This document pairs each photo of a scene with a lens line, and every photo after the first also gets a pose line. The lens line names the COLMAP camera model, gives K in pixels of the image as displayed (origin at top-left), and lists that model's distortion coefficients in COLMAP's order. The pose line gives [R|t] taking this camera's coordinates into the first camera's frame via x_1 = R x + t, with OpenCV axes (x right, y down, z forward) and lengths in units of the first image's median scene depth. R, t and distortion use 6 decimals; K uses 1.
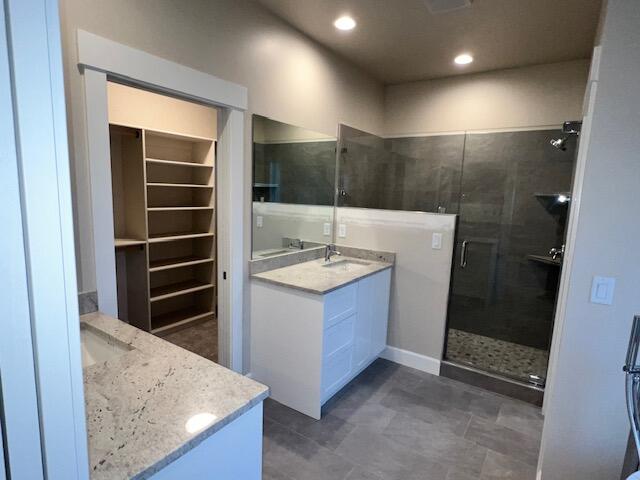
lens RADIAL K [[356.2, 0, 321.3], [0, 356.2, 242.5], [0, 0, 1]] dist [-0.001470, 0.000538]
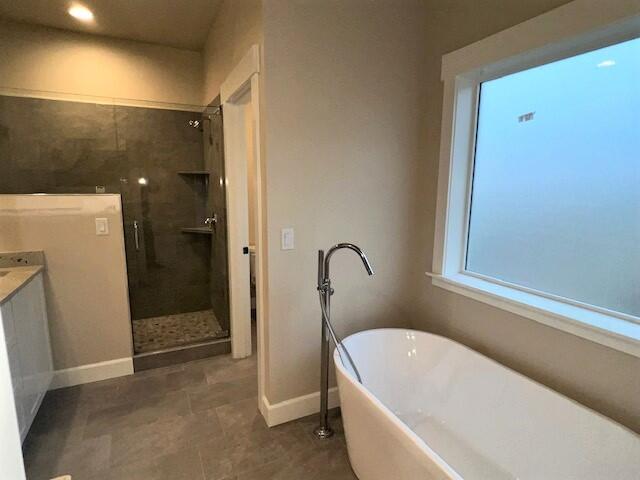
lens RADIAL K [[356.2, 0, 321.3], [0, 356.2, 242.5], [0, 0, 1]] dist [-0.001470, 0.000538]
pose [[0.498968, -0.175725, 0.848618, -0.143886], [0.136815, 0.982919, 0.123091, -0.000022], [-0.855753, 0.054686, 0.514487, 0.107605]]
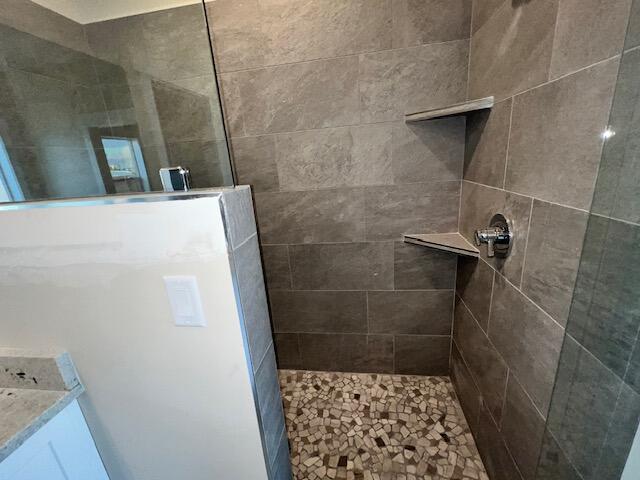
lens RADIAL K [[276.5, 0, 320.0], [0, 276.5, 240.0], [0, 0, 1]] dist [0.001874, 0.000200]
pose [[0.896940, -0.224551, 0.380887, 0.340254], [0.172594, 0.970911, 0.165962, -0.062168], [-0.407074, -0.083119, 0.909605, 0.764780]]
